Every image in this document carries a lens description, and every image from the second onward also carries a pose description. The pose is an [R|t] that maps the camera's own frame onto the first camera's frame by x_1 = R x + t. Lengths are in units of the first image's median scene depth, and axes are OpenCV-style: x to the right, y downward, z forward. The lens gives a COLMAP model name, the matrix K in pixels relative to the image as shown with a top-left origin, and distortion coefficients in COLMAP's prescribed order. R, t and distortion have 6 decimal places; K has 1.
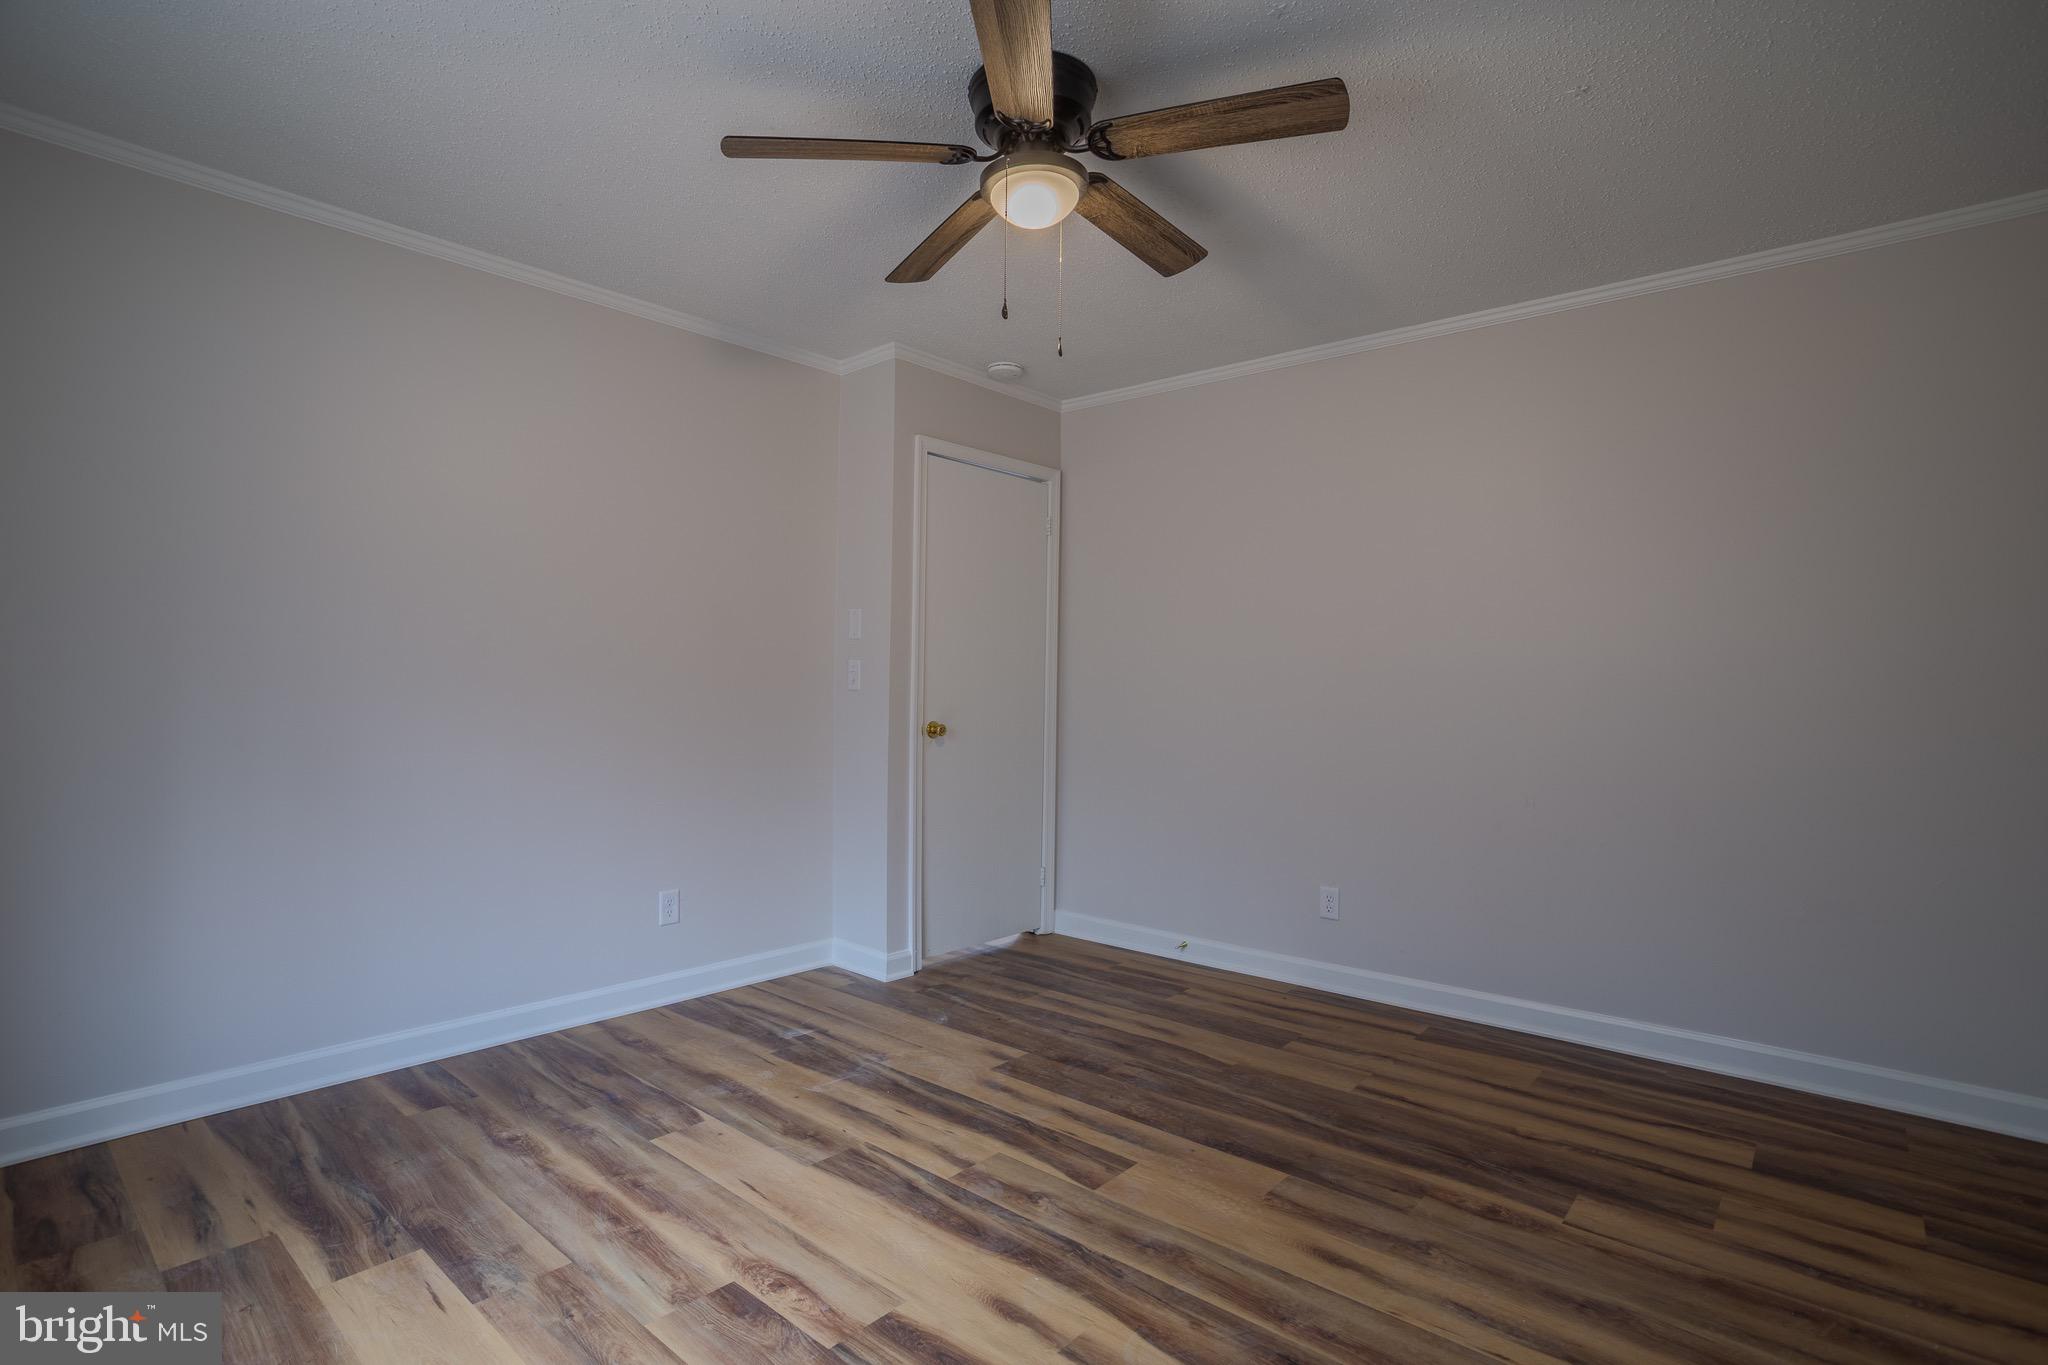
lens RADIAL K [[1021.2, 0, 1031.4], [0, 1021.2, 684.4], [0, 0, 1]] dist [-0.069924, 0.028051]
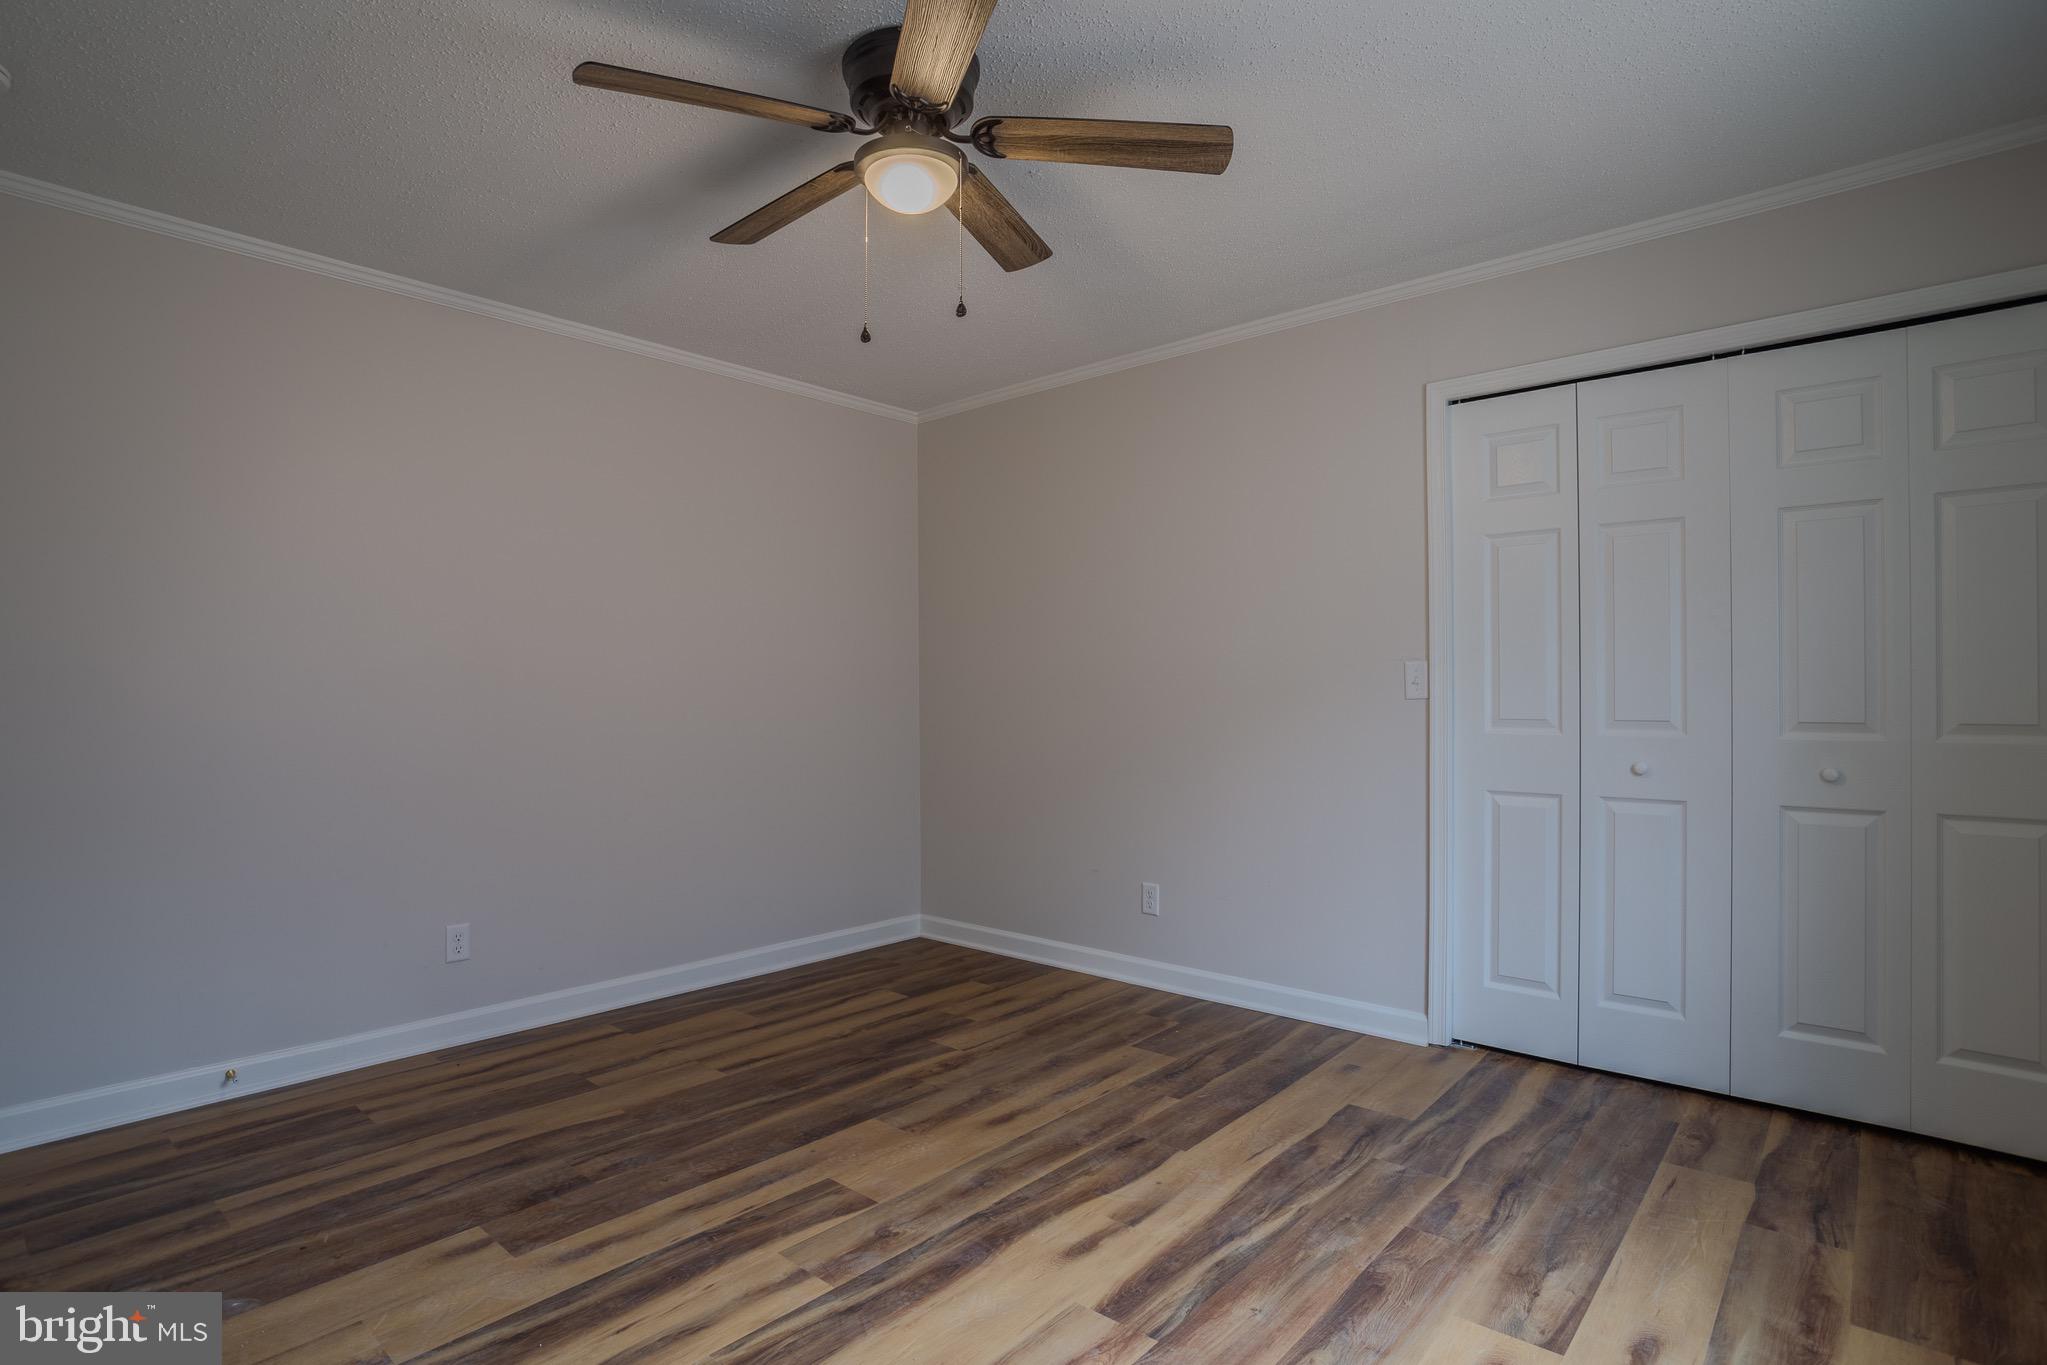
lens RADIAL K [[1020.7, 0, 1030.9], [0, 1020.7, 684.4], [0, 0, 1]] dist [-0.069924, 0.028051]
pose [[-0.008366, -0.000875, 0.999965, -0.765715], [0.001456, 0.999999, 0.000888, -0.005218], [-0.999964, 0.001464, -0.008365, 0.711521]]
